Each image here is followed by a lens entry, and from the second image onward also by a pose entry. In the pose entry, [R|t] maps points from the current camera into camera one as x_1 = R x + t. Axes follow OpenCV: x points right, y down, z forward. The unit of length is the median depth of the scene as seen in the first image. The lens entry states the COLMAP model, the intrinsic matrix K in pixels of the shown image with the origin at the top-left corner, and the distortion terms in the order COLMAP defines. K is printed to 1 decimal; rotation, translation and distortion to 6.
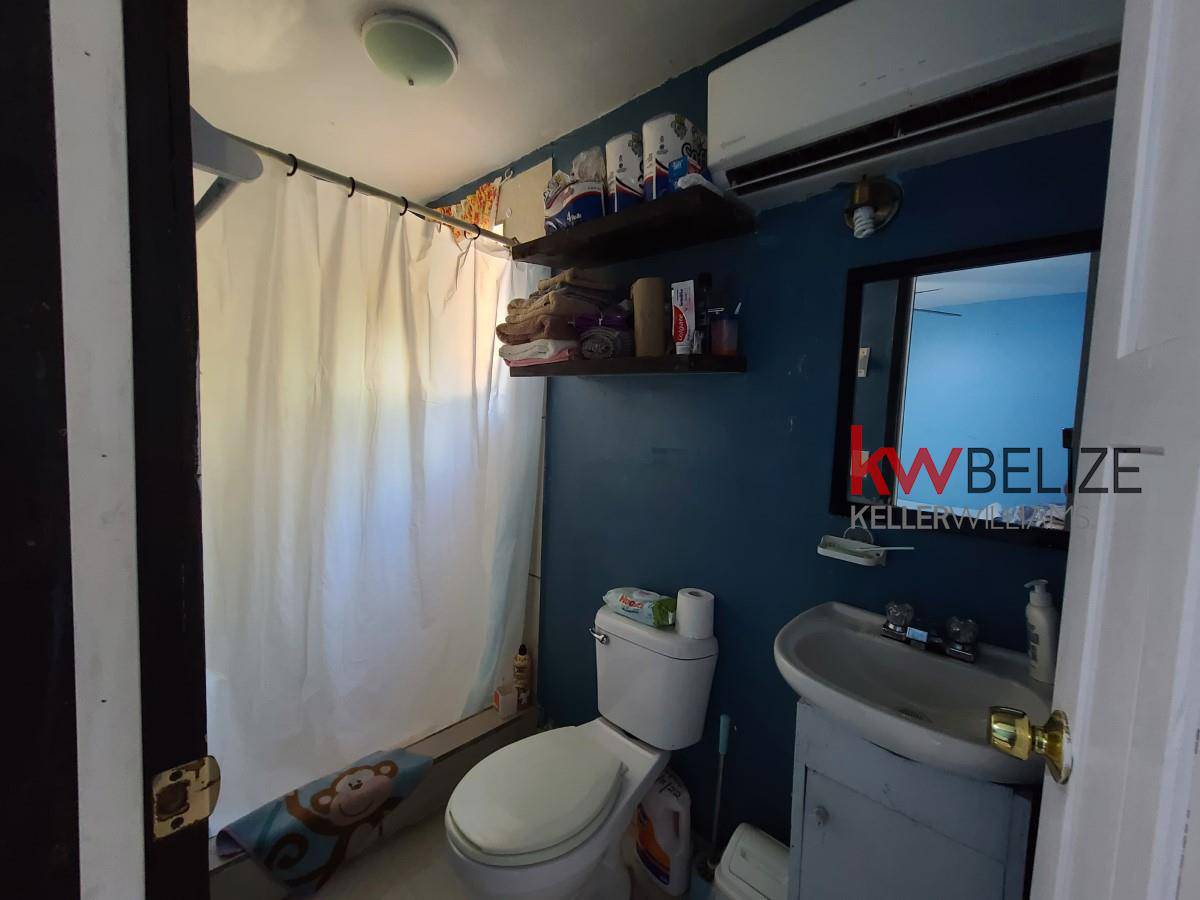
lens RADIAL K [[495.0, 0, 604.1], [0, 495.0, 450.3], [0, 0, 1]] dist [0.000229, -0.000140]
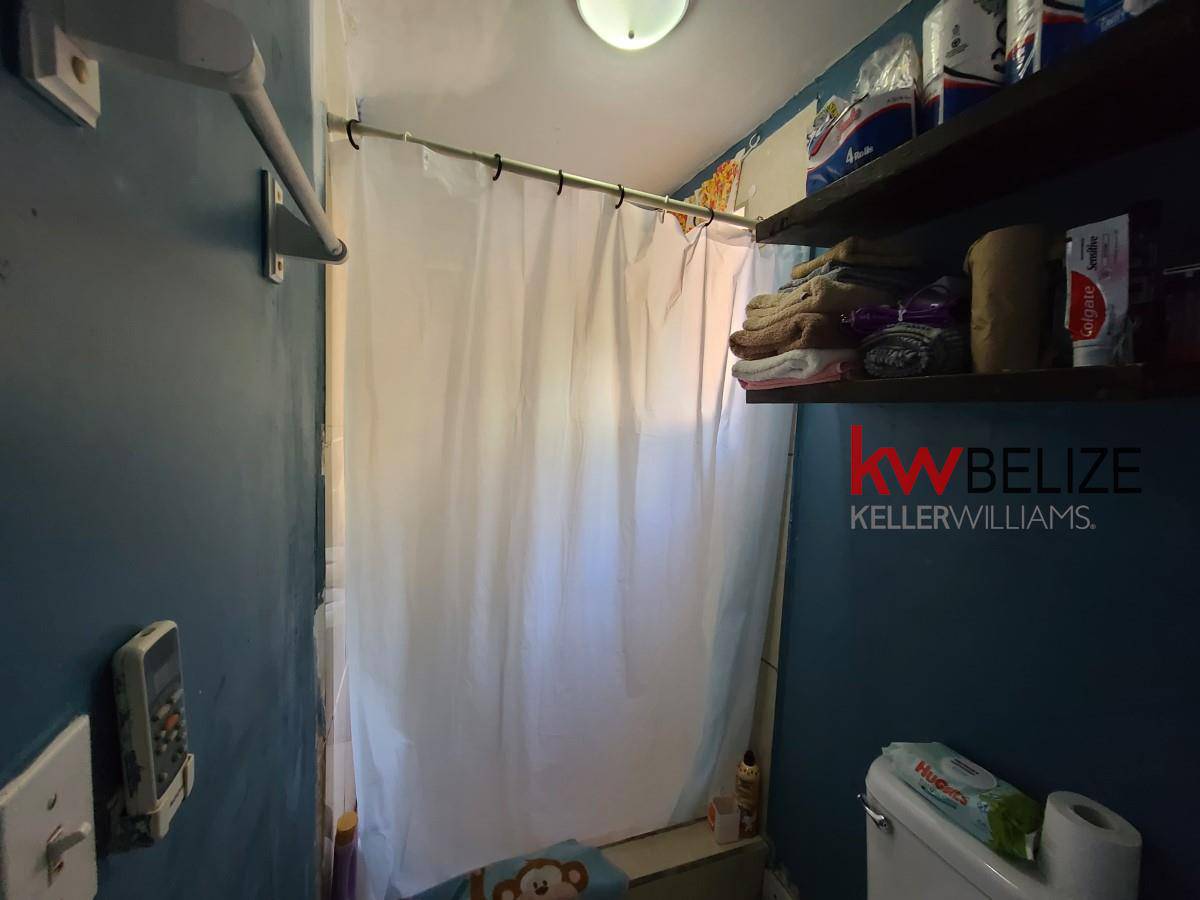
lens RADIAL K [[495.0, 0, 604.1], [0, 495.0, 450.3], [0, 0, 1]] dist [0.000229, -0.000140]
pose [[0.894225, 0.032132, -0.446462, -0.050850], [-0.042809, 0.998987, -0.013844, -0.062189], [0.445565, 0.031492, 0.894695, 0.264645]]
